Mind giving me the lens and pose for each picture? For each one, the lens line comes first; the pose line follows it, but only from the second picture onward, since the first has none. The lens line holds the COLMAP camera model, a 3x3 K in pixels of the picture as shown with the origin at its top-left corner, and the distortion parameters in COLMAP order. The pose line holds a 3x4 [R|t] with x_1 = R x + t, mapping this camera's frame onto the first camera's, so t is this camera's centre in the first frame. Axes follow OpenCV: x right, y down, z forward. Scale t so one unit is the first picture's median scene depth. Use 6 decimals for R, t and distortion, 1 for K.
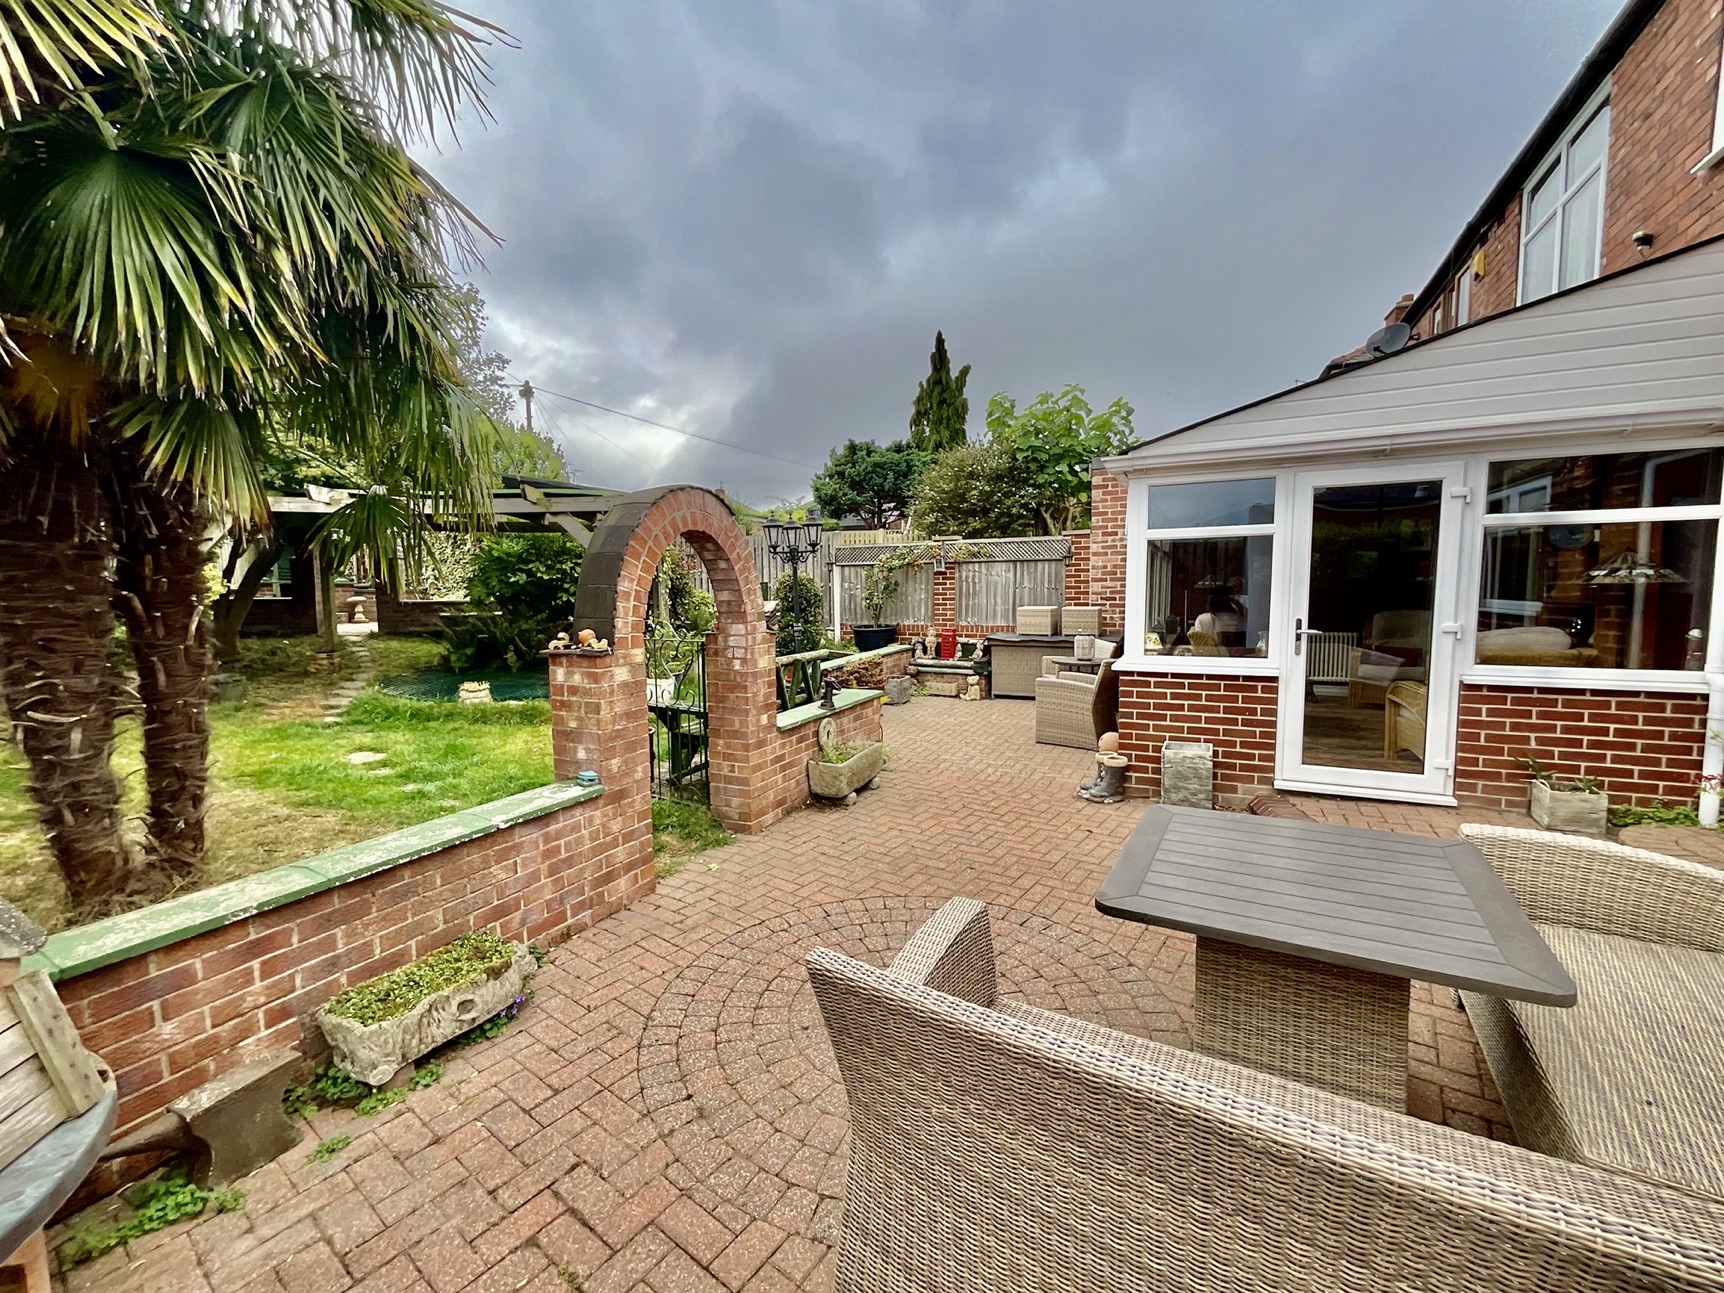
lens RADIAL K [[697.2, 0, 862.0], [0, 697.2, 646.5], [0, 0, 1]] dist [0.001136, 0.000088]
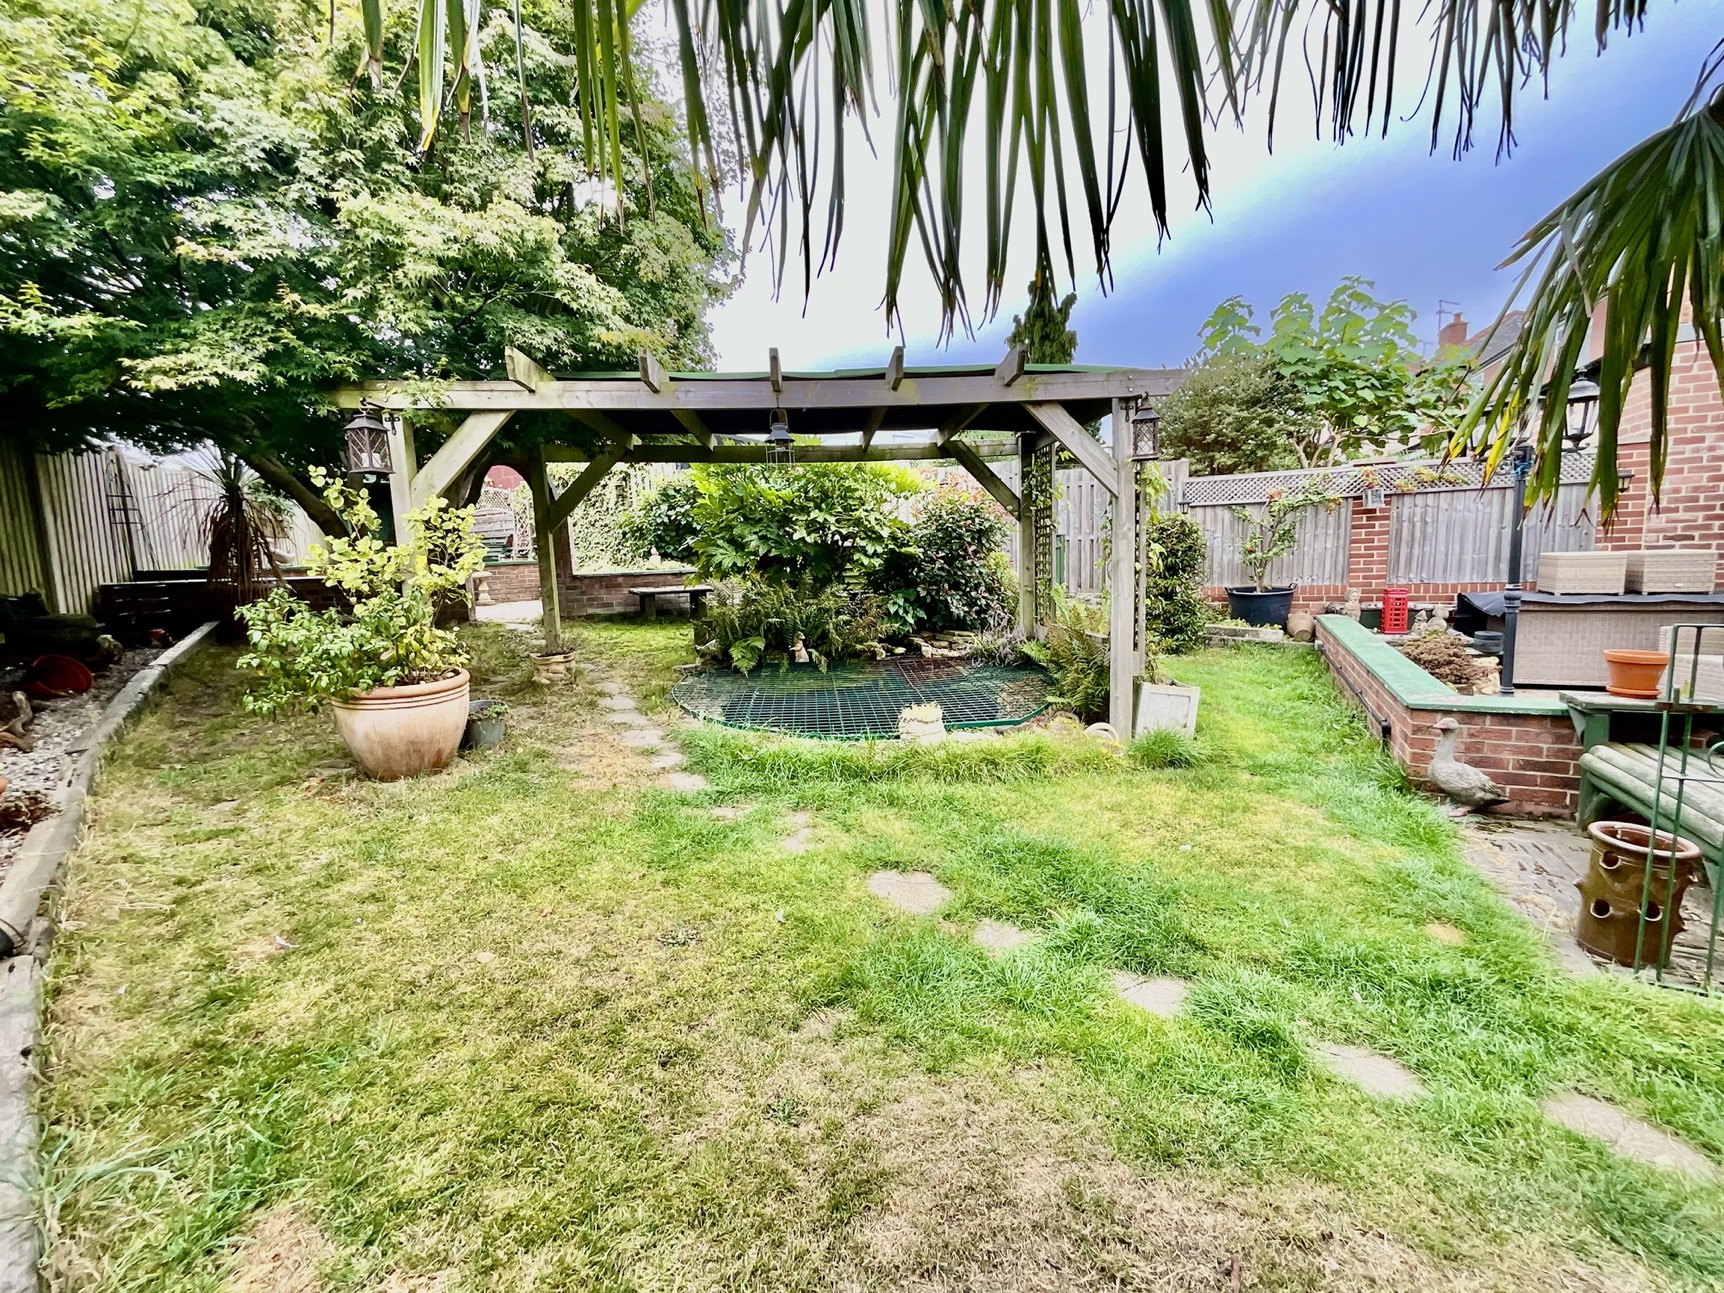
lens RADIAL K [[697.2, 0, 862.0], [0, 697.2, 646.5], [0, 0, 1]] dist [0.001136, 0.000088]
pose [[0.999559, -0.029430, 0.003972, -0.414663], [0.029213, 0.998488, 0.046561, -0.016491], [-0.005336, -0.046424, 0.998908, 0.297057]]
